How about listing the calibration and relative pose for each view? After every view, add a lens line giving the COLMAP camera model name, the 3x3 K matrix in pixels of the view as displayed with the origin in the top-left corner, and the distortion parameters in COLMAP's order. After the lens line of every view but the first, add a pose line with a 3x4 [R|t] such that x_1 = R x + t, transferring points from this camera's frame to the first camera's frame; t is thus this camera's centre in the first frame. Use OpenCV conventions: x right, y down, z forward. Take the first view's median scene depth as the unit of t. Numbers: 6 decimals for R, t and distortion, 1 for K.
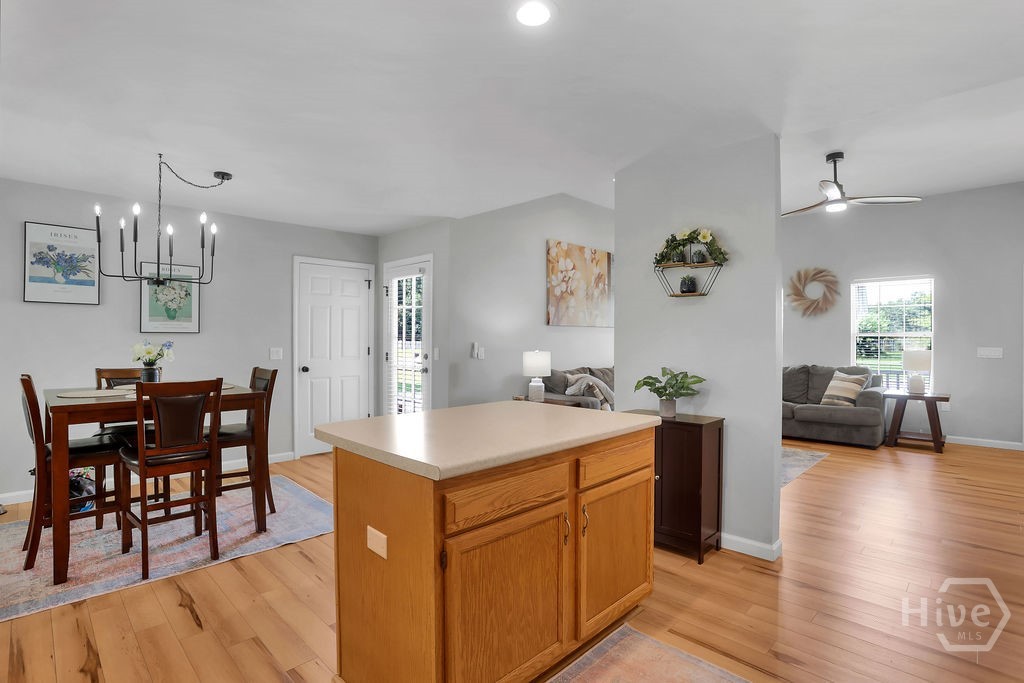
lens RADIAL K [[487.2, 0, 512.0], [0, 487.2, 341.5], [0, 0, 1]] dist [-0.026124, 0.000860]
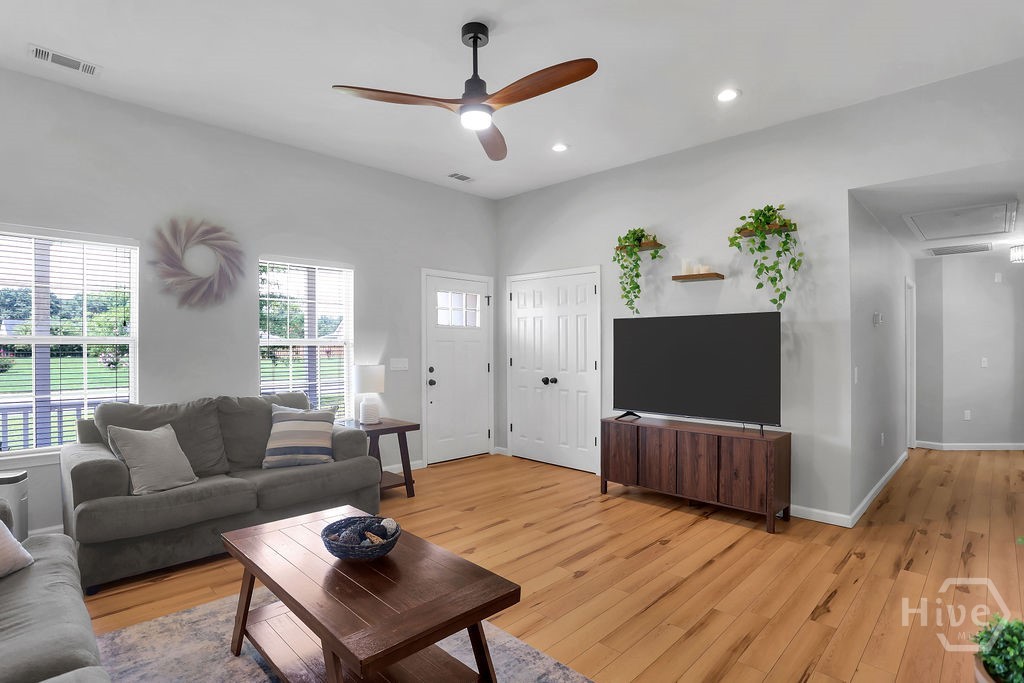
lens RADIAL K [[529.4, 0, 512.0], [0, 529.4, 341.5], [0, 0, 1]] dist [-0.001167, 0.000282]
pose [[0.034071, 0.005251, 0.999406, 0.041720], [0.003273, 0.999980, -0.005366, -0.011340], [-0.999414, 0.003454, 0.034053, 0.709016]]
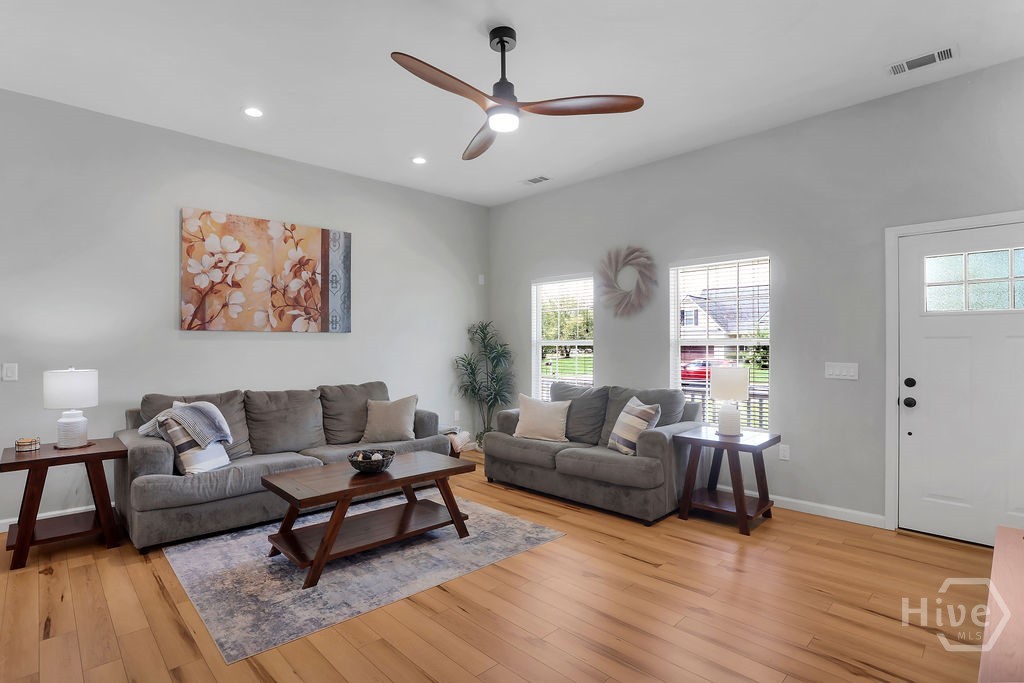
lens RADIAL K [[499.2, 0, 483.1], [0, 499.2, 348.6], [0, 0, 1]] dist [-0.037756, 0.000310]
pose [[0.998182, -0.001289, -0.060251, 0.523103], [0.001110, 0.999995, -0.003008, -0.004222], [0.060255, 0.002936, 0.998179, 0.307534]]
